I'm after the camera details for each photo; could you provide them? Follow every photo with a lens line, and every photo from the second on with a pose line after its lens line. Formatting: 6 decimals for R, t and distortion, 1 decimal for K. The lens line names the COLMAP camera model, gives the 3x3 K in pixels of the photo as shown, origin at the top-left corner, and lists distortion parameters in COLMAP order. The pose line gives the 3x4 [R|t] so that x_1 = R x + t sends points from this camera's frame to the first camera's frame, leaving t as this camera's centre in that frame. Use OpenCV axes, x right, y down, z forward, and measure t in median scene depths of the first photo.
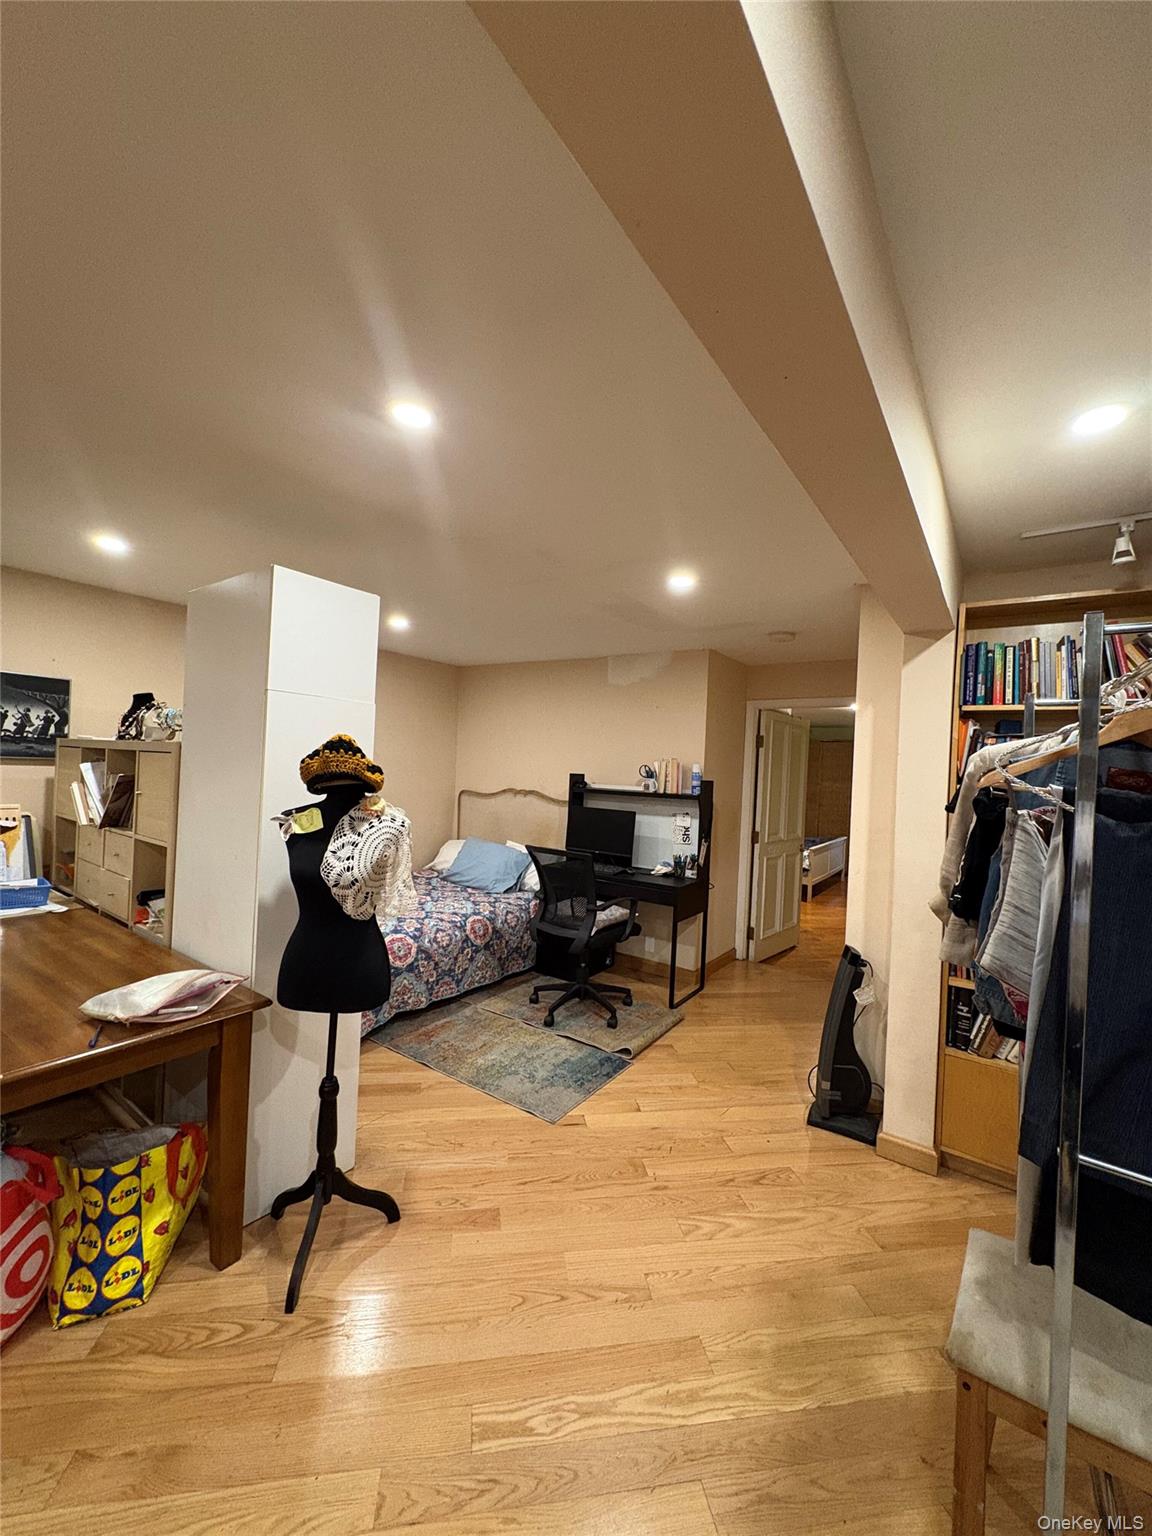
lens RADIAL K [[613.4, 0, 578.8], [0, 613.4, 768.6], [0, 0, 1]] dist [-0.001036, -0.000292]
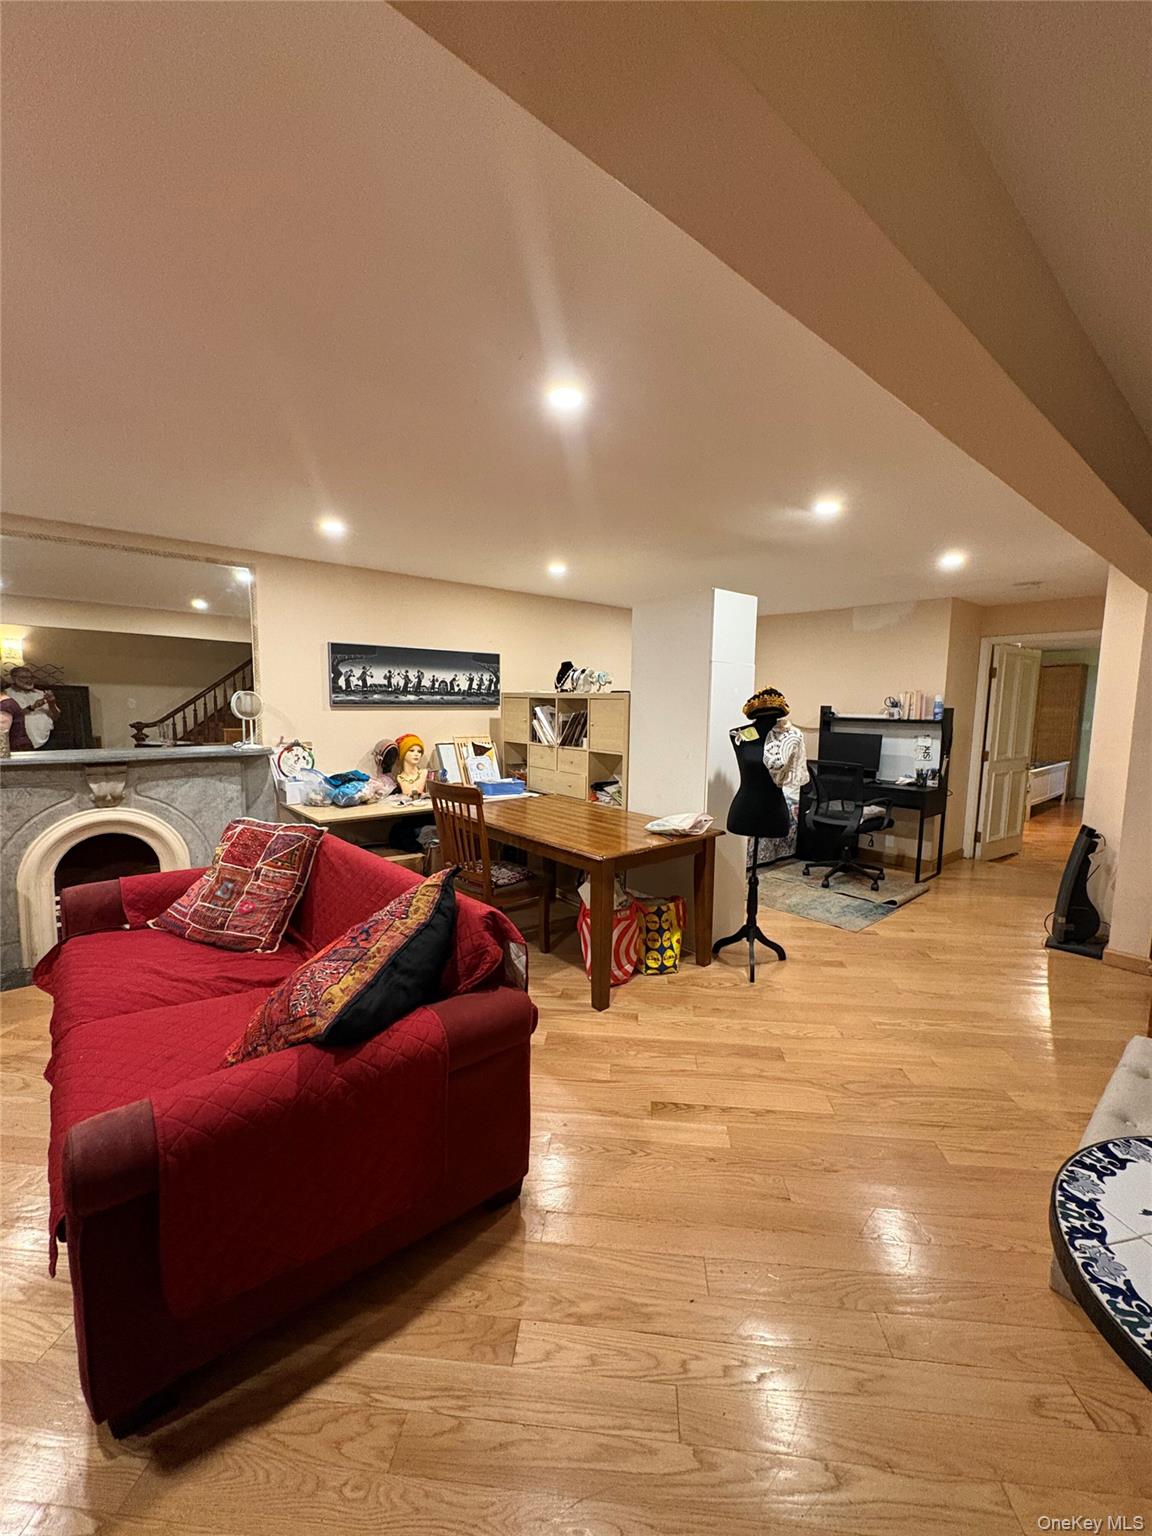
lens RADIAL K [[613.4, 0, 578.8], [0, 613.4, 768.6], [0, 0, 1]] dist [-0.001036, -0.000292]
pose [[0.968336, -0.004172, -0.249616, -0.337649], [0.029793, 0.994646, 0.098953, -0.006127], [0.247867, -0.103257, 0.963276, -0.633281]]
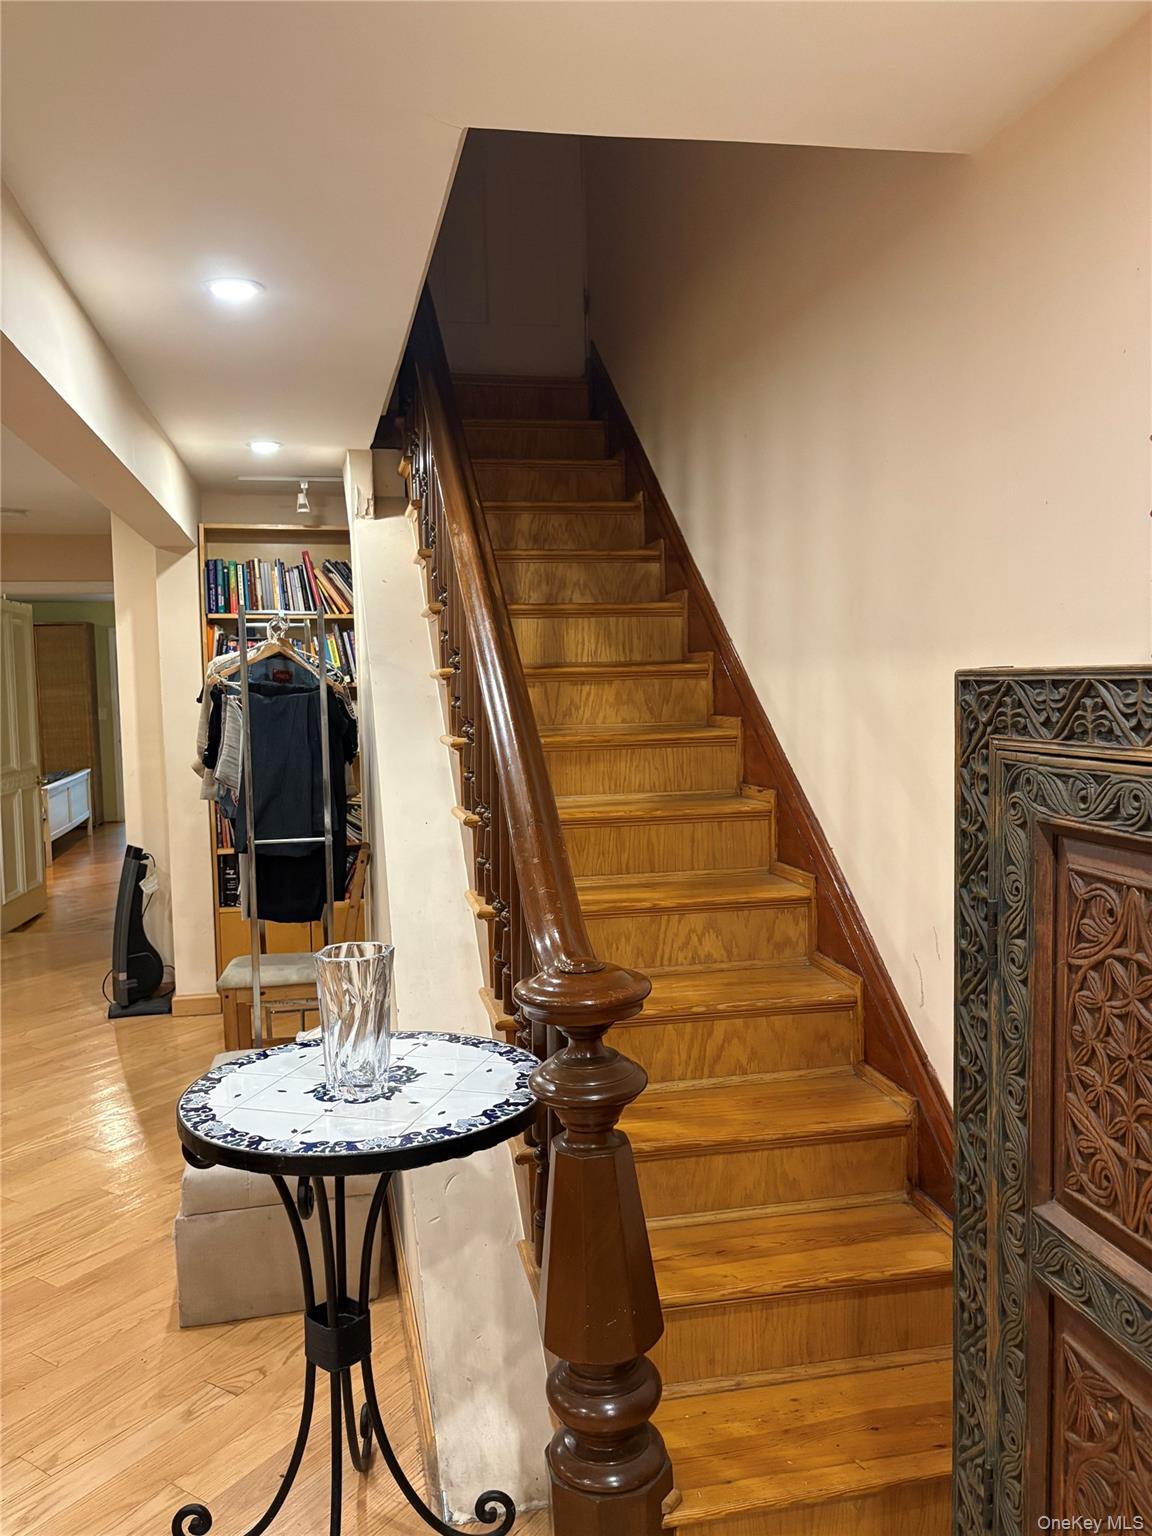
lens RADIAL K [[1170.7, 0, 576.0], [0, 1170.7, 768.0], [0, 0, 1]] dist [0.000777, -0.000523]
pose [[0.673636, -0.114915, 0.730074, -0.518861], [0.048605, 0.992588, 0.111387, -0.025269], [-0.737463, -0.039549, 0.674229, -0.951105]]
